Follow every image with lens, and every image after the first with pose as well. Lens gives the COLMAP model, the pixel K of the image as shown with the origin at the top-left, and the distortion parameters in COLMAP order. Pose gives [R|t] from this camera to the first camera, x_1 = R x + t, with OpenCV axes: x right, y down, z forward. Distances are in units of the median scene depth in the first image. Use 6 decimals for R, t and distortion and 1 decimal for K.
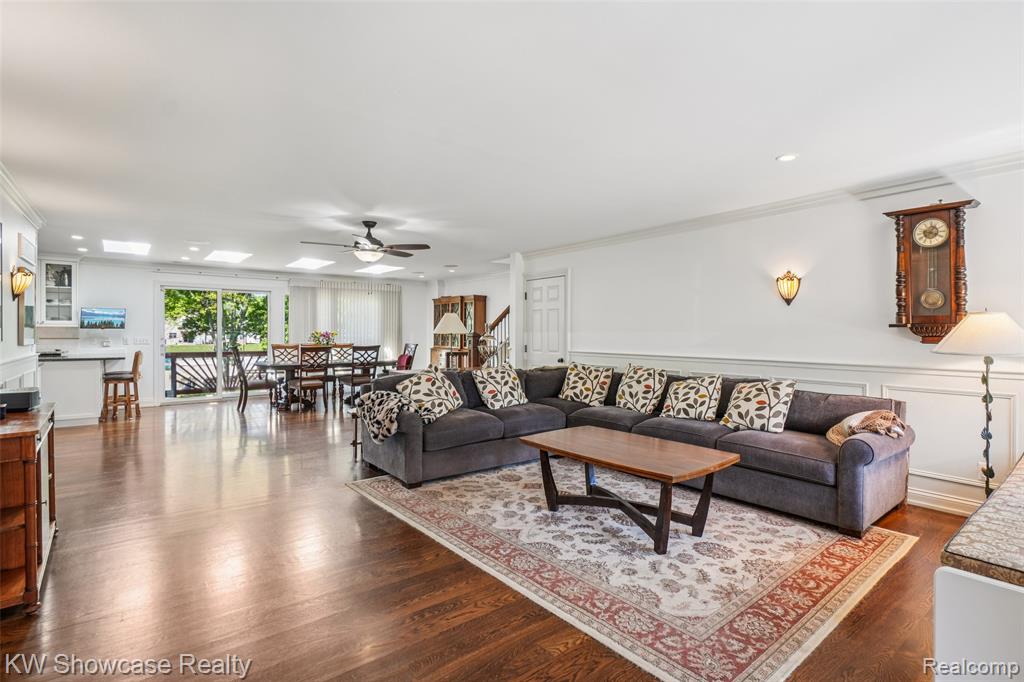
lens RADIAL K [[477.8, 0, 512.8], [0, 477.8, 329.8], [0, 0, 1]] dist [0.000681, -0.000025]
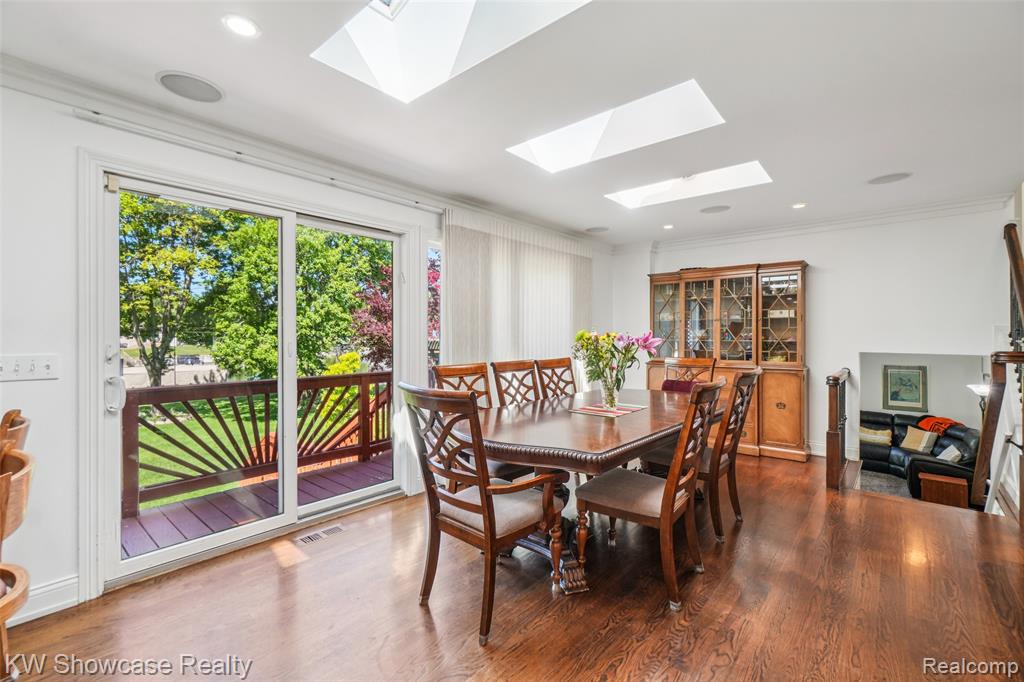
lens RADIAL K [[441.0, 0, 514.6], [0, 441.0, 332.1], [0, 0, 1]] dist [-0.001406, -0.000287]
pose [[0.983148, 0.000632, 0.182808, -0.554122], [-0.000401, 0.999999, -0.001301, 0.004485], [-0.182809, 0.001206, 0.983148, 0.705428]]
